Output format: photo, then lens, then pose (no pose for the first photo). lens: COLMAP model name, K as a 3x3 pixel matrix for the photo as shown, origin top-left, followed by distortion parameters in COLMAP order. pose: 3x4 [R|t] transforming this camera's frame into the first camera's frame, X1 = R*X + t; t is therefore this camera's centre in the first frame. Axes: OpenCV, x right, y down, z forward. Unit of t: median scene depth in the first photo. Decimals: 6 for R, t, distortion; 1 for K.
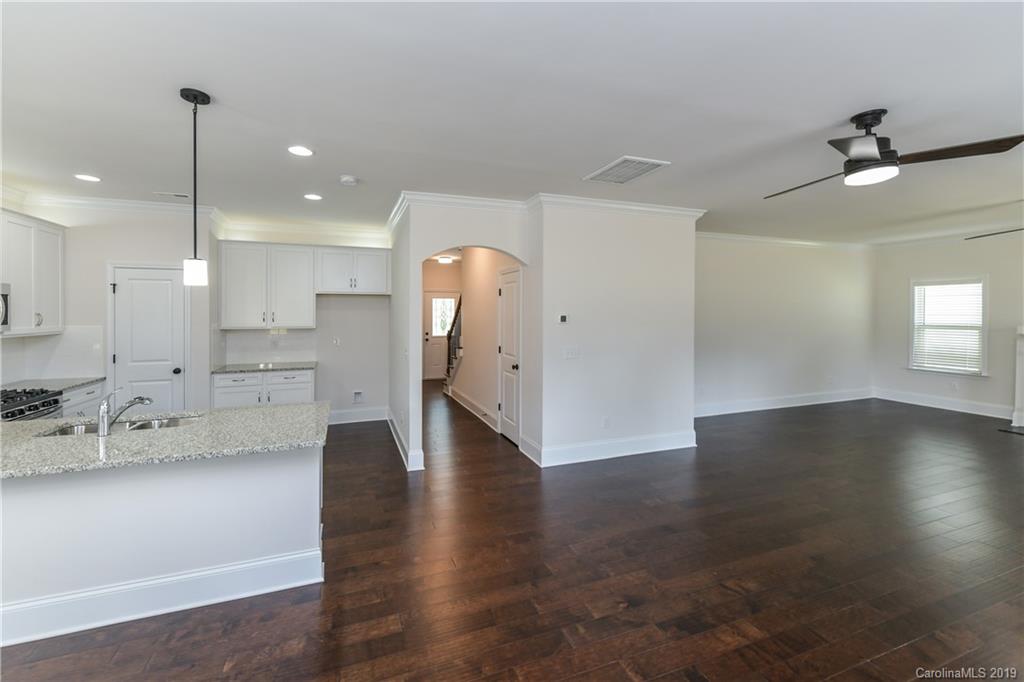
lens RADIAL K [[411.4, 0, 497.7], [0, 411.4, 314.1], [0, 0, 1]] dist [0.006450, -0.002488]
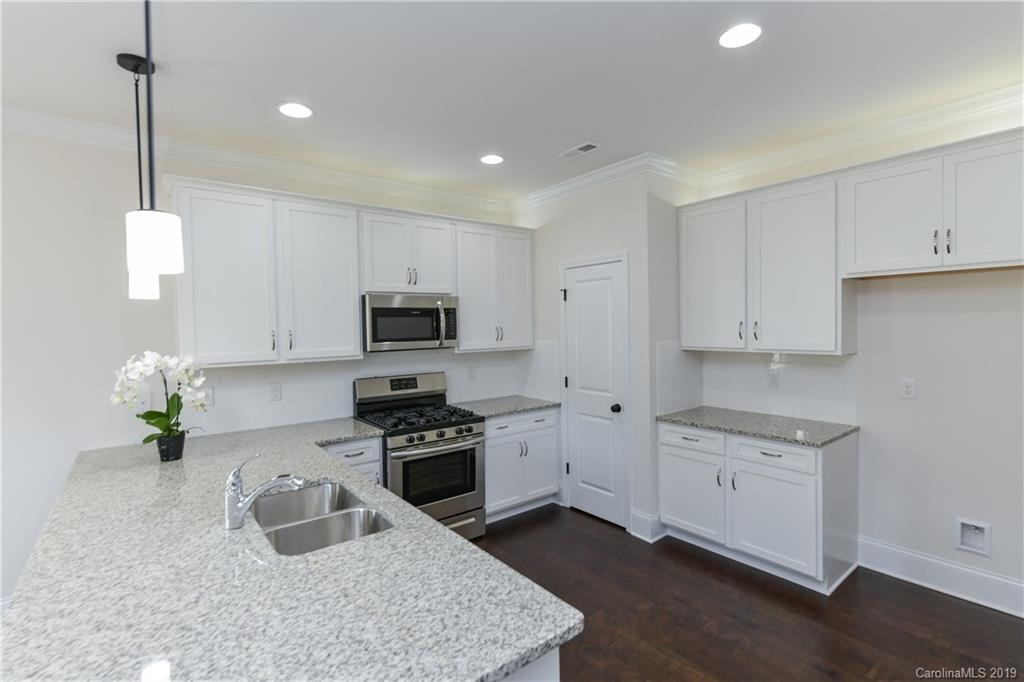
lens RADIAL K [[489.7, 0, 517.4], [0, 489.7, 336.6], [0, 0, 1]] dist [0.003931, 0.002194]
pose [[0.316074, 0.017291, -0.948577, -0.057564], [0.012529, 0.999671, 0.022397, -0.004767], [0.948652, -0.018964, 0.315753, 0.718896]]
